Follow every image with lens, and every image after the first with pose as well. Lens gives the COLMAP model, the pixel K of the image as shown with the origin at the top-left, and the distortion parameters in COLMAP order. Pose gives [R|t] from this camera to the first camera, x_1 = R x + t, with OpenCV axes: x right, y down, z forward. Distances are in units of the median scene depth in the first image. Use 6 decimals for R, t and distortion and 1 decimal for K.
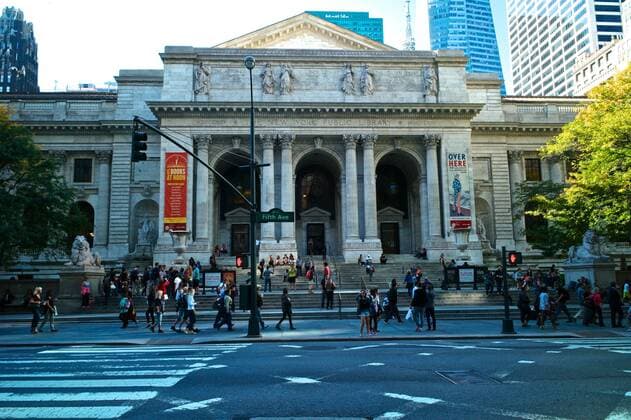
lens RADIAL K [[542.4, 0, 315.5], [0, 542.4, 210.0], [0, 0, 1]] dist [0.000046, -0.002951]
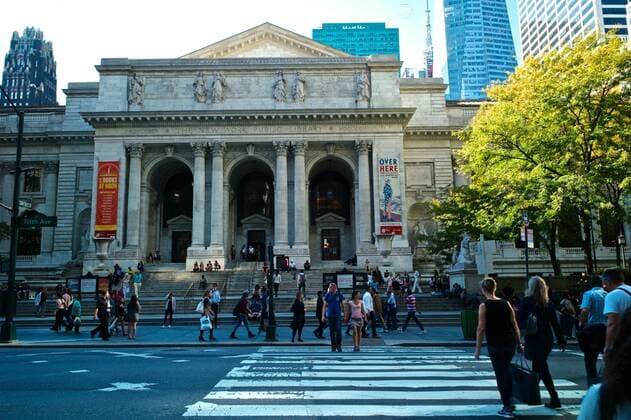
lens RADIAL K [[531.8, 0, 320.5], [0, 531.8, 210.1], [0, 0, 1]] dist [0.001336, -0.005215]
pose [[0.998112, -0.008728, -0.060802, 0.195135], [0.007799, 0.999850, -0.015489, 0.004155], [0.060928, 0.014985, 0.998030, 0.023227]]
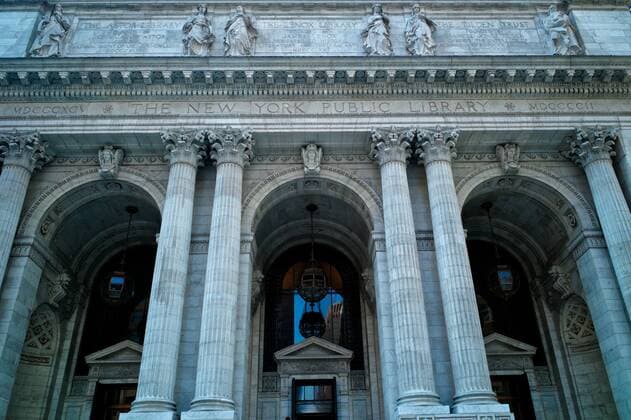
lens RADIAL K [[531.8, 0, 320.5], [0, 531.8, 210.1], [0, 0, 1]] dist [0.001336, -0.005215]
pose [[0.998427, -0.034022, -0.044567, 0.028361], [0.014518, 0.924624, -0.380606, 0.063746], [0.054157, 0.379360, 0.923663, 0.651514]]
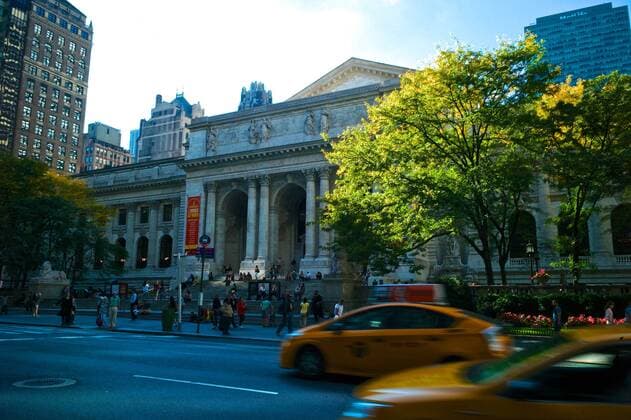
lens RADIAL K [[531.8, 0, 320.5], [0, 531.8, 210.1], [0, 0, 1]] dist [0.001336, -0.005215]
pose [[0.851403, -0.068250, -0.520052, 0.674131], [0.047841, 0.997470, -0.052582, 0.011704], [0.522325, 0.019889, 0.852514, 0.034105]]
